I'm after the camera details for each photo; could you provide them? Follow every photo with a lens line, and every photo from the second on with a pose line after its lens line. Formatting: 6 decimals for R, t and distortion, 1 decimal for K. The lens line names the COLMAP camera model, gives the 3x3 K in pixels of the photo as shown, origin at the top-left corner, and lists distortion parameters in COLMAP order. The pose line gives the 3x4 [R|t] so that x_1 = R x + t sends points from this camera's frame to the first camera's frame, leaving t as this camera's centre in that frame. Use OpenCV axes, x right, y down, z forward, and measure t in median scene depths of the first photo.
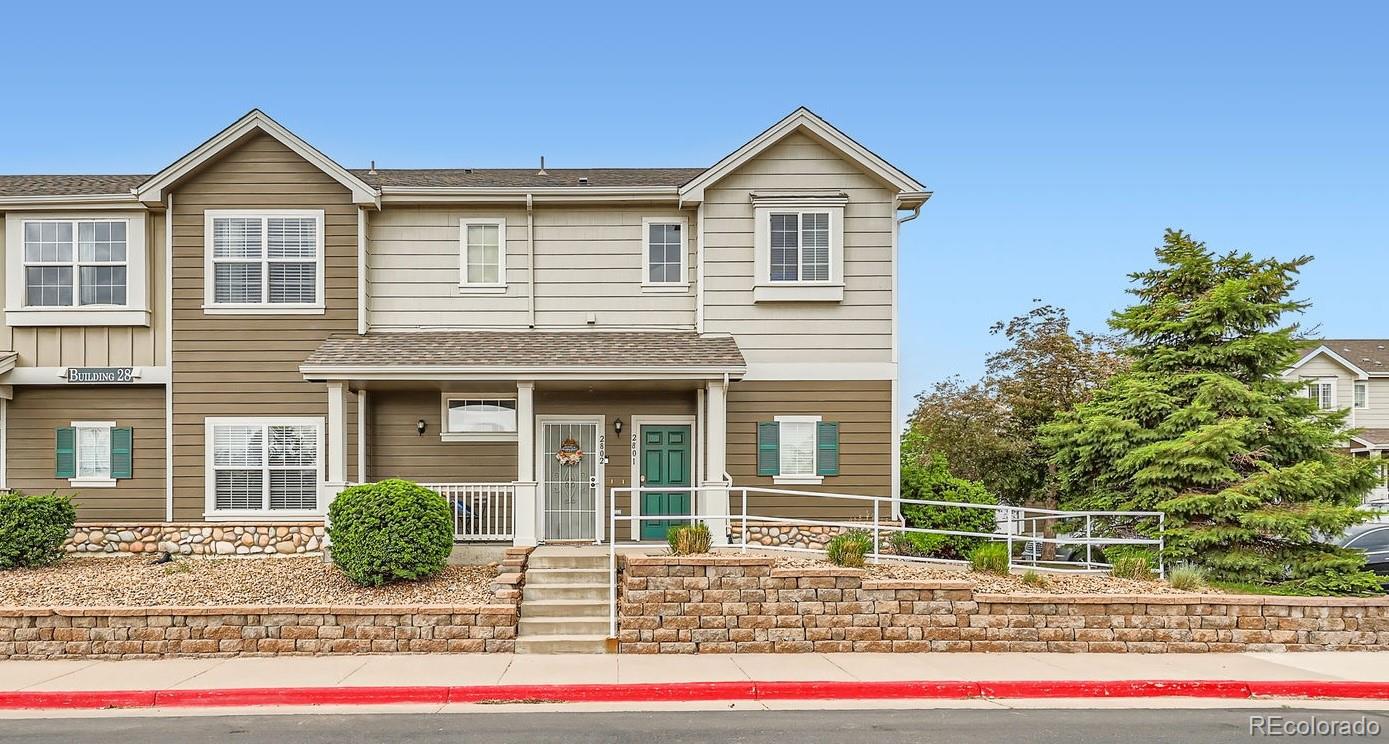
lens RADIAL K [[822.6, 0, 694.9], [0, 822.6, 402.6], [0, 0, 1]] dist [0.003445, -0.000073]
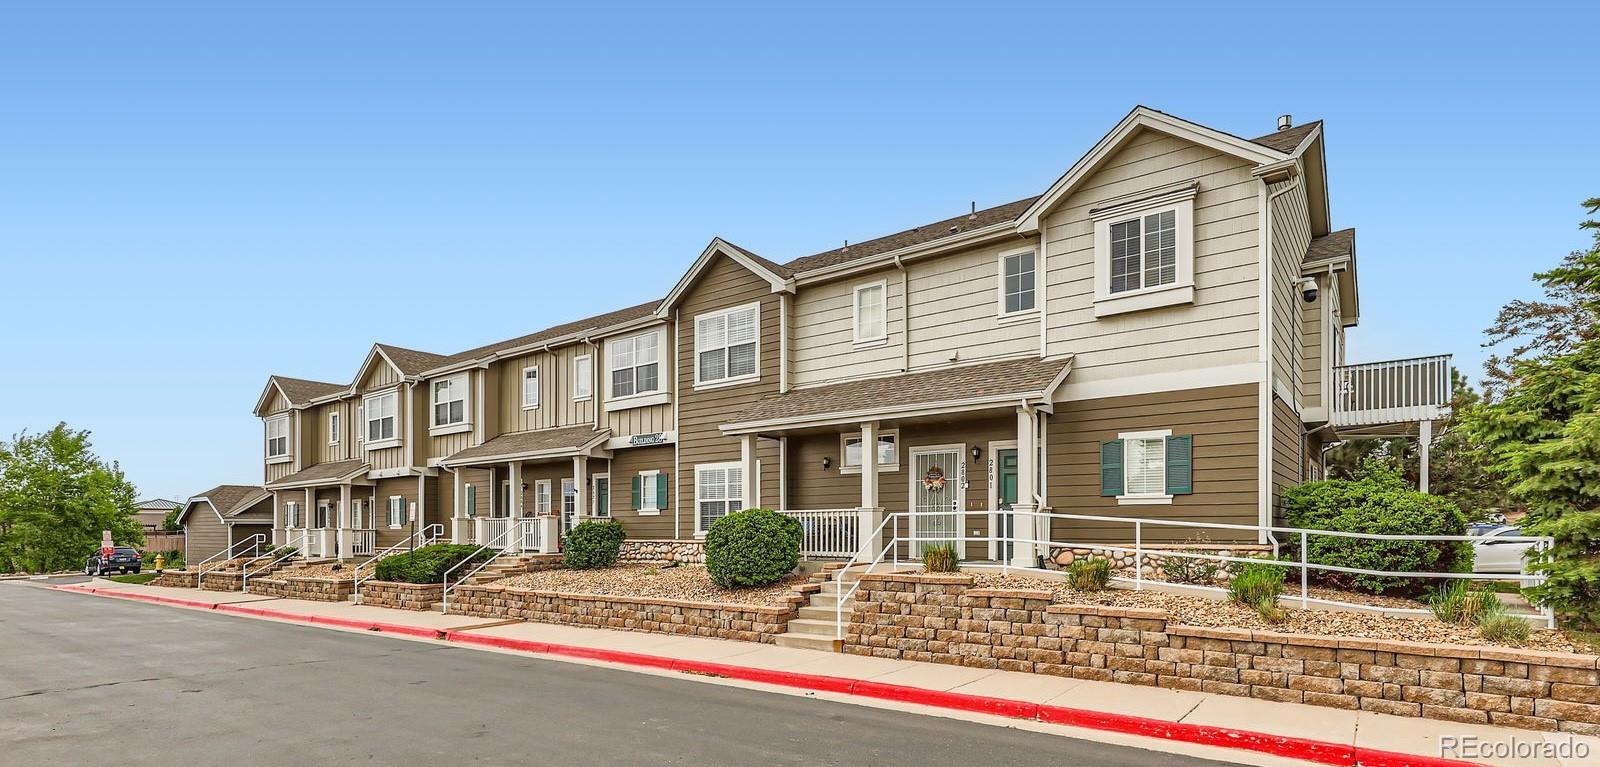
lens RADIAL K [[828.7, 0, 800.0], [0, 828.7, 383.5], [0, 0, 1]] dist [0.003125, 0.000486]
pose [[0.777473, -0.109745, -0.619267, 0.457546], [0.084423, 0.993957, -0.070156, -0.005702], [0.623225, 0.002264, 0.782040, 0.005631]]
